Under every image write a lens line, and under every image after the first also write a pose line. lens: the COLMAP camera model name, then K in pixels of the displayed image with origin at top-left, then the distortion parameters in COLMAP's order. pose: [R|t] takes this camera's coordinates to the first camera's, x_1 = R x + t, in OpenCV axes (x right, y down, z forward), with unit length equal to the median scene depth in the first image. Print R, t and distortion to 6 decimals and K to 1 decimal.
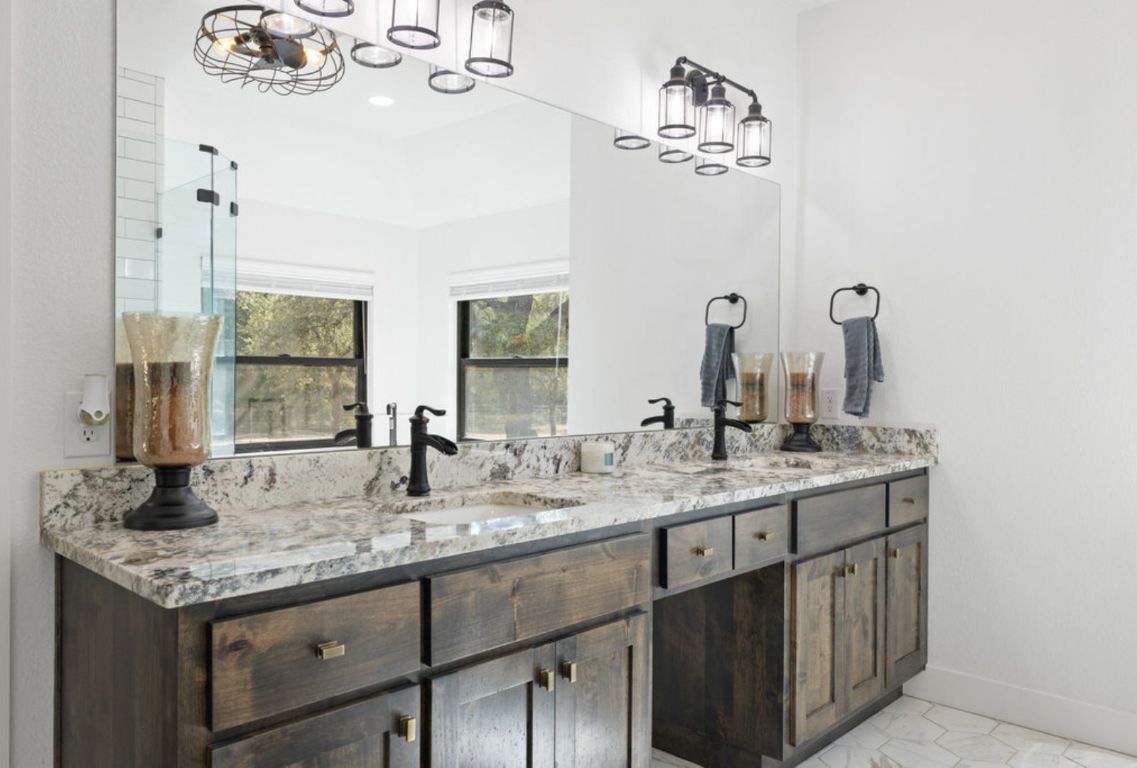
lens RADIAL K [[835.3, 0, 592.4], [0, 835.3, 379.3], [0, 0, 1]] dist [-0.000021, 0.000169]
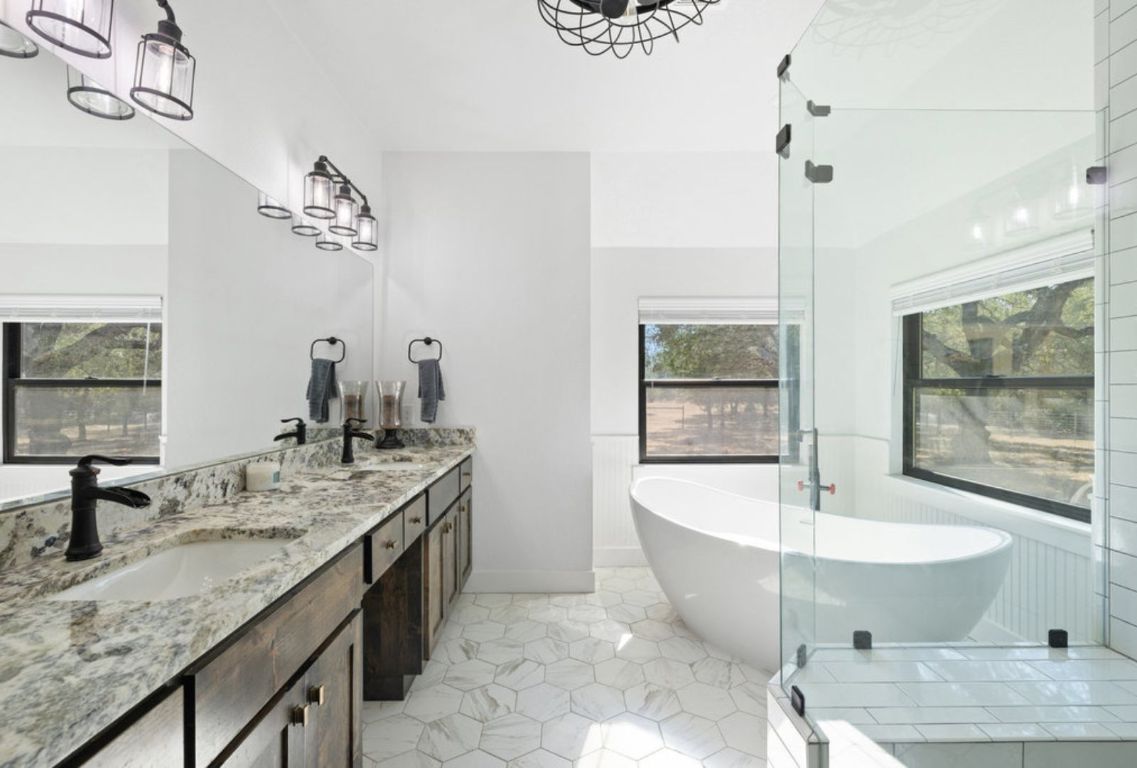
lens RADIAL K [[482.8, 0, 568.5], [0, 482.8, 384.0], [0, 0, 1]] dist [0.001341, 0.000243]
pose [[0.726231, -0.000564, 0.687451, -0.134404], [0.003728, 0.999988, -0.003118, -0.028730], [-0.687441, 0.004827, 0.726224, 0.199818]]
